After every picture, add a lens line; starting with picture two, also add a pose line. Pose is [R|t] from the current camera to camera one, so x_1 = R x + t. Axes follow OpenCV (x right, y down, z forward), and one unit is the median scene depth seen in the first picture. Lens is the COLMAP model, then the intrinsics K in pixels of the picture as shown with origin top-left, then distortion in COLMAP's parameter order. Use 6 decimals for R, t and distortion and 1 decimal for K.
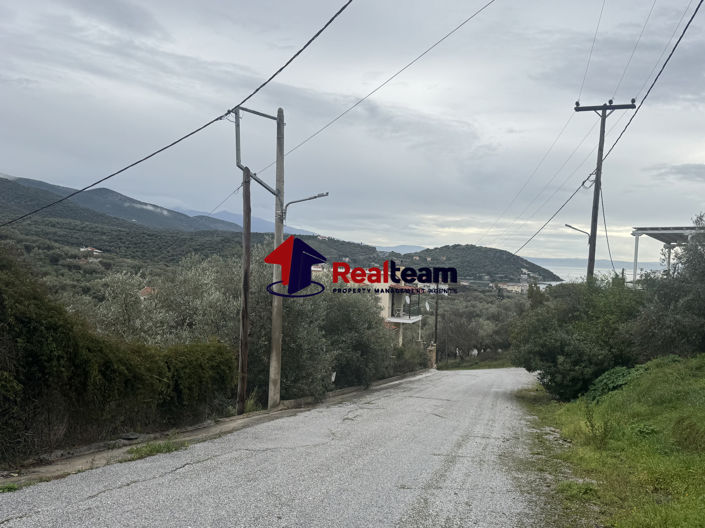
lens RADIAL K [[664.8, 0, 352.5], [0, 664.8, 264.0], [0, 0, 1]] dist [0.000514, -0.000102]
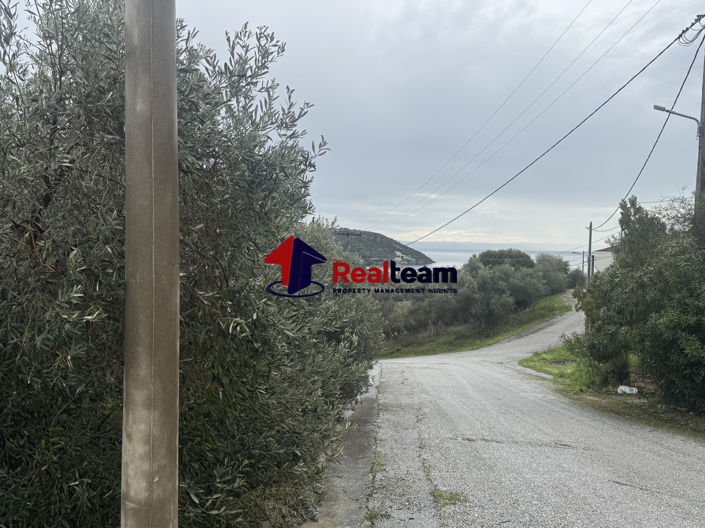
lens RADIAL K [[692.8, 0, 352.5], [0, 692.8, 264.0], [0, 0, 1]] dist [0.001974, 0.001841]
pose [[0.982395, -0.027215, 0.184820, -0.093068], [0.023261, 0.999452, 0.023530, 0.098968], [-0.185359, -0.018816, 0.982491, 0.782729]]
